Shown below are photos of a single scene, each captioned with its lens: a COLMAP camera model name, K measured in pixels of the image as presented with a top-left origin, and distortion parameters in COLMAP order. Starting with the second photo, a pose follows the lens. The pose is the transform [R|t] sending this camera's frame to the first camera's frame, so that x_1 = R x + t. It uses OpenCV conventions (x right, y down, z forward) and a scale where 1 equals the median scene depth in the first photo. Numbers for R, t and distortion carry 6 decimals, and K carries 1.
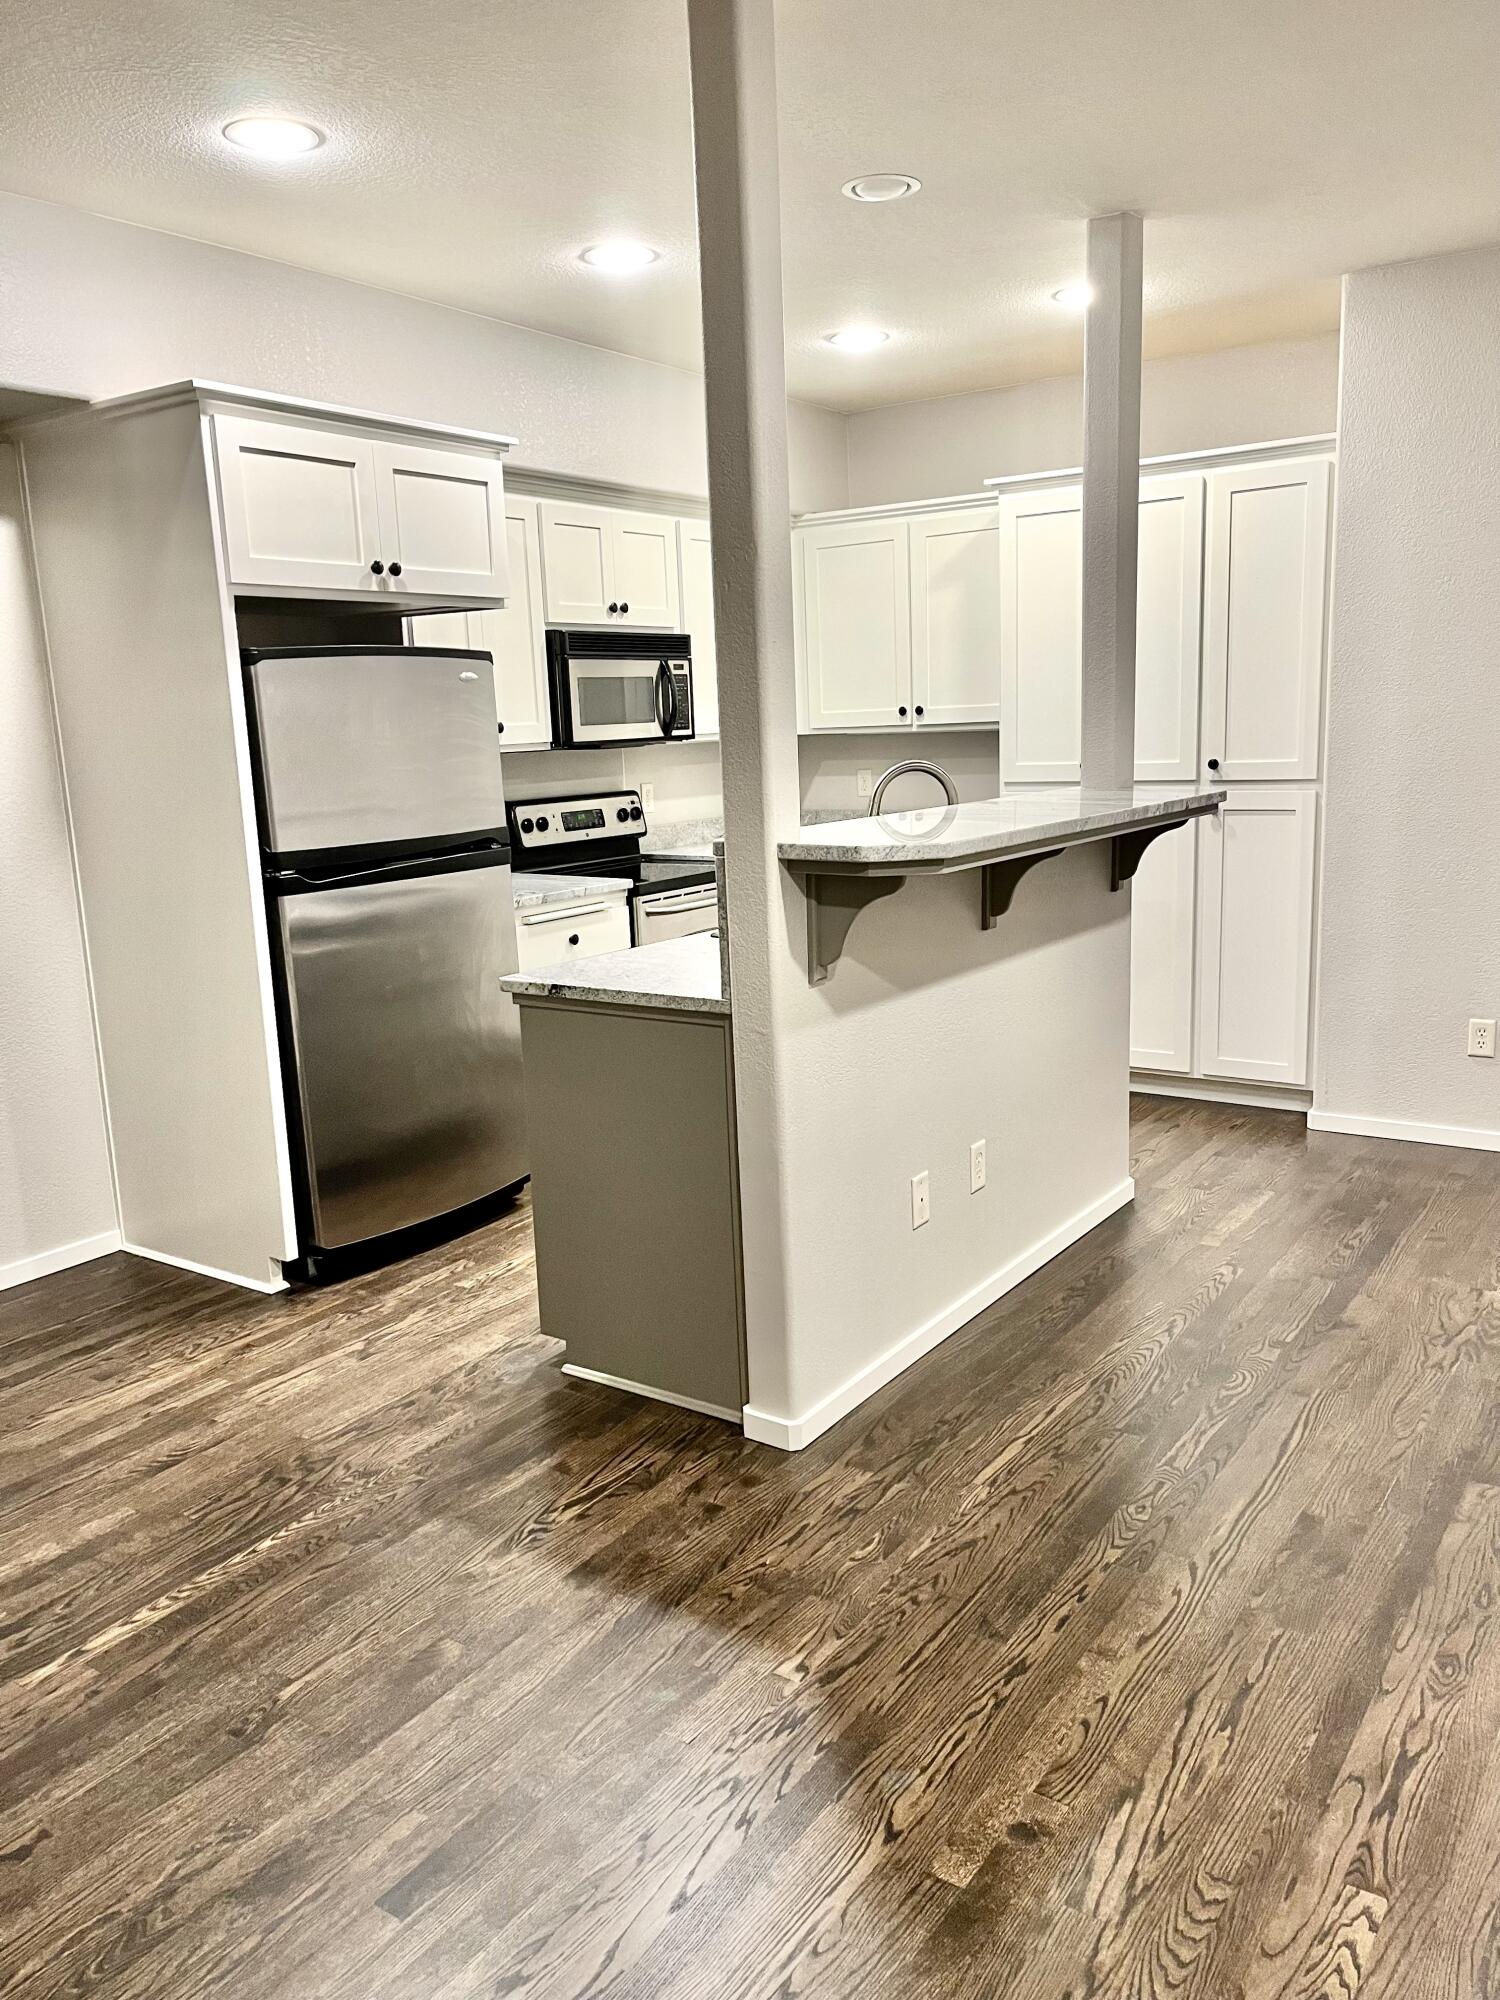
lens RADIAL K [[1493.5, 0, 773.1], [0, 1493.5, 997.7], [0, 0, 1]] dist [0.085866, -0.106707]
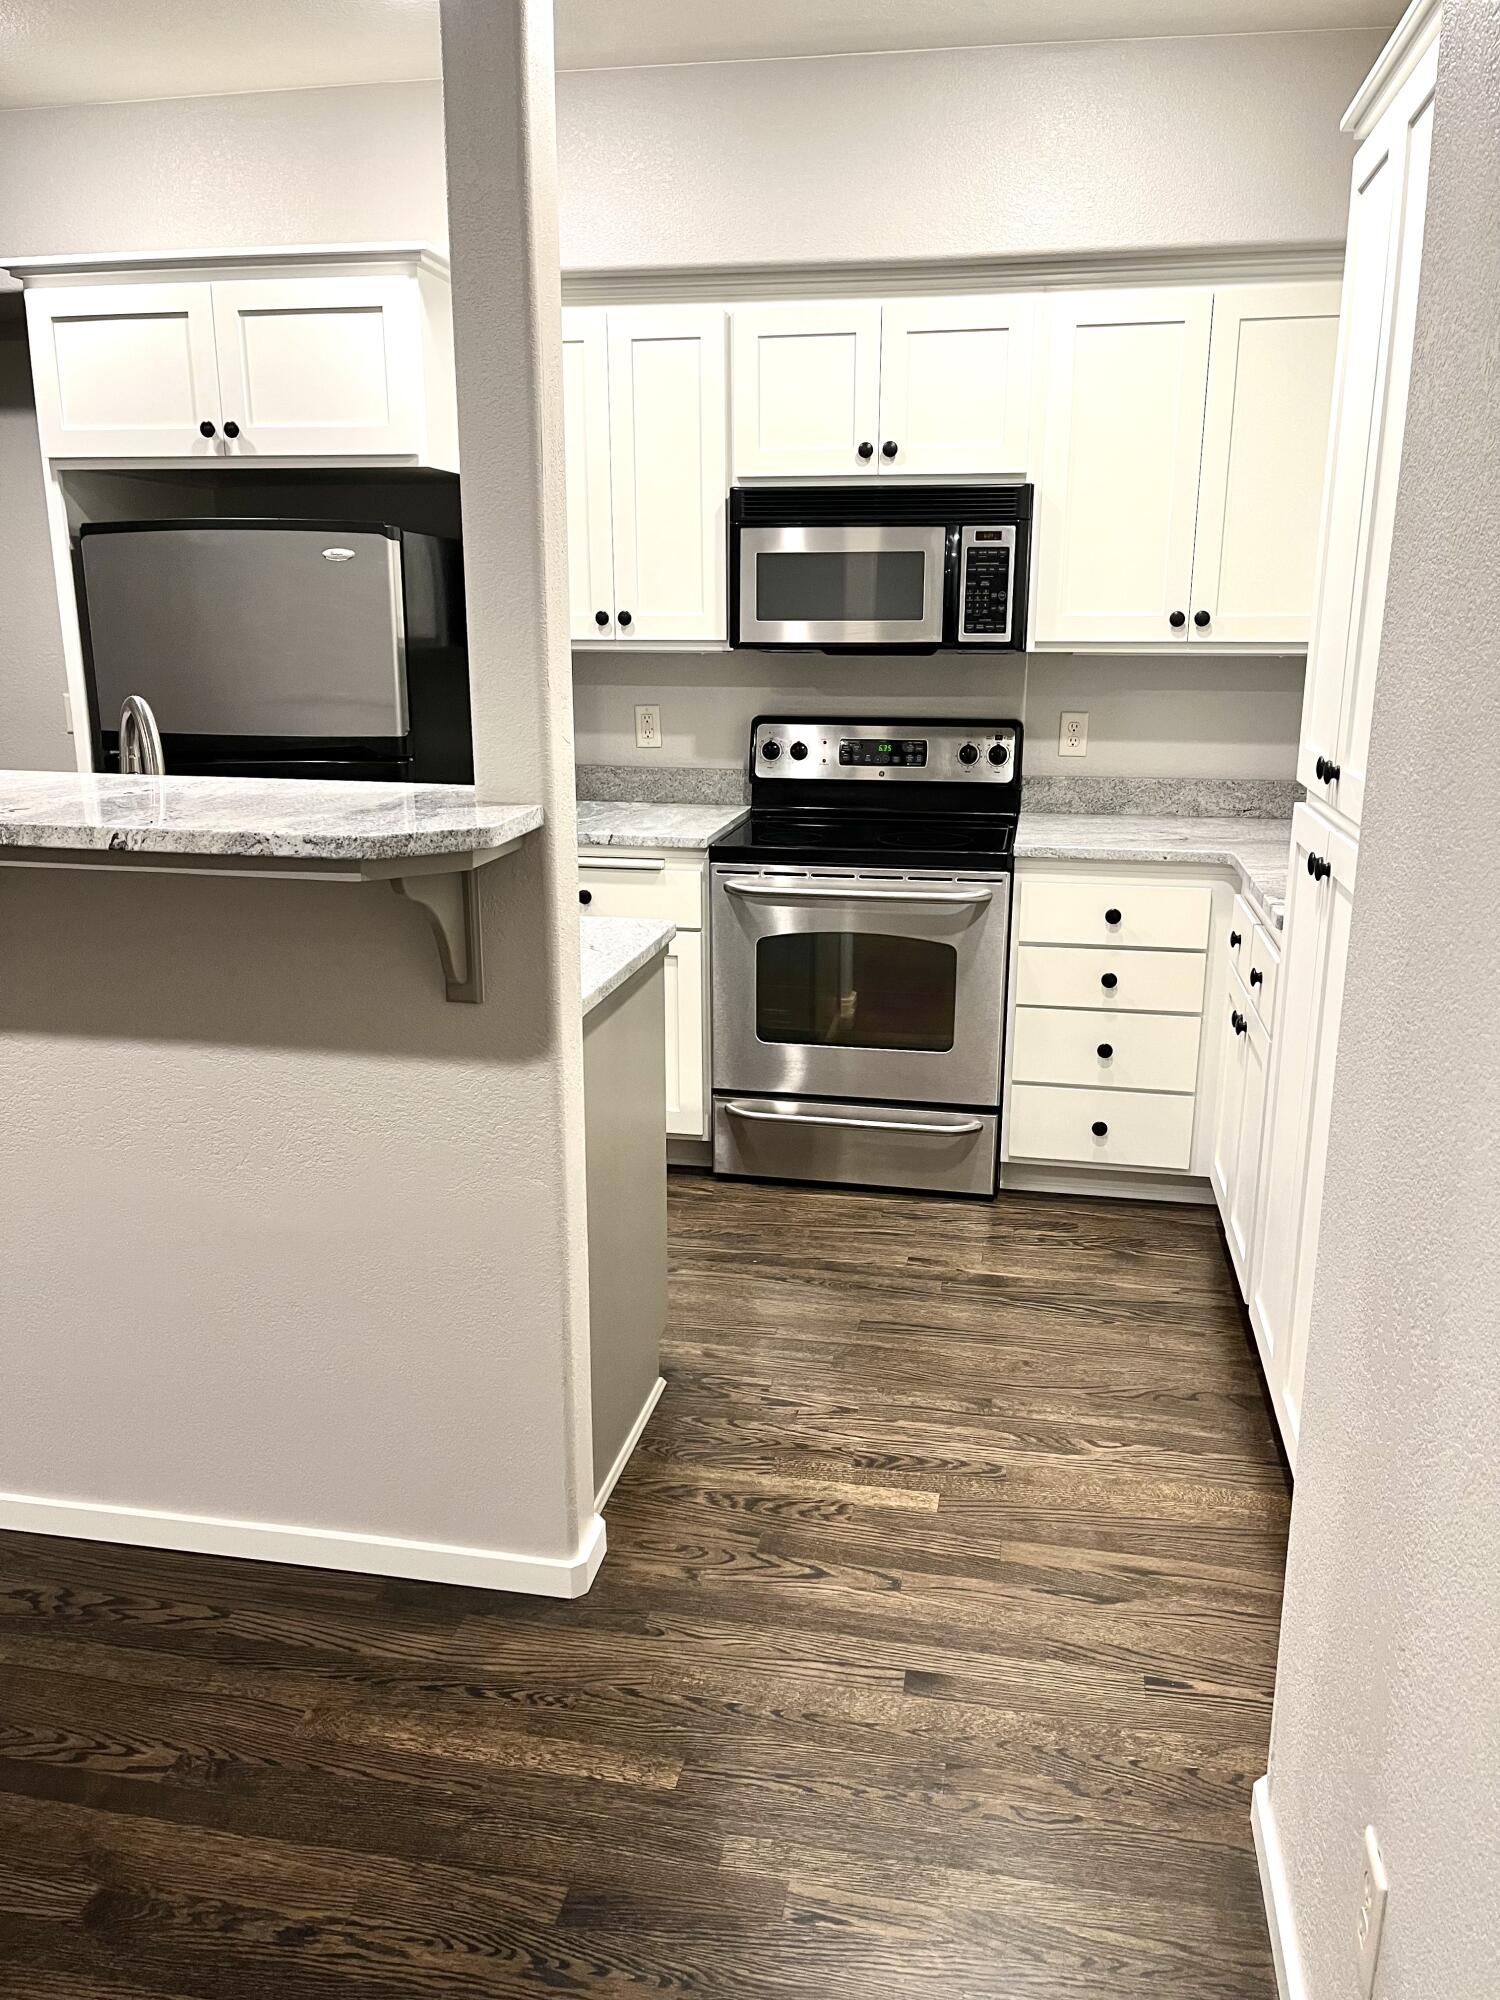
lens RADIAL K [[1493.5, 0, 773.1], [0, 1493.5, 997.7], [0, 0, 1]] dist [0.085866, -0.106707]
pose [[0.411577, 0.261314, -0.873109, 0.544261], [-0.187937, 0.961757, 0.199254, -0.145905], [0.891787, 0.082082, 0.444948, 0.667148]]
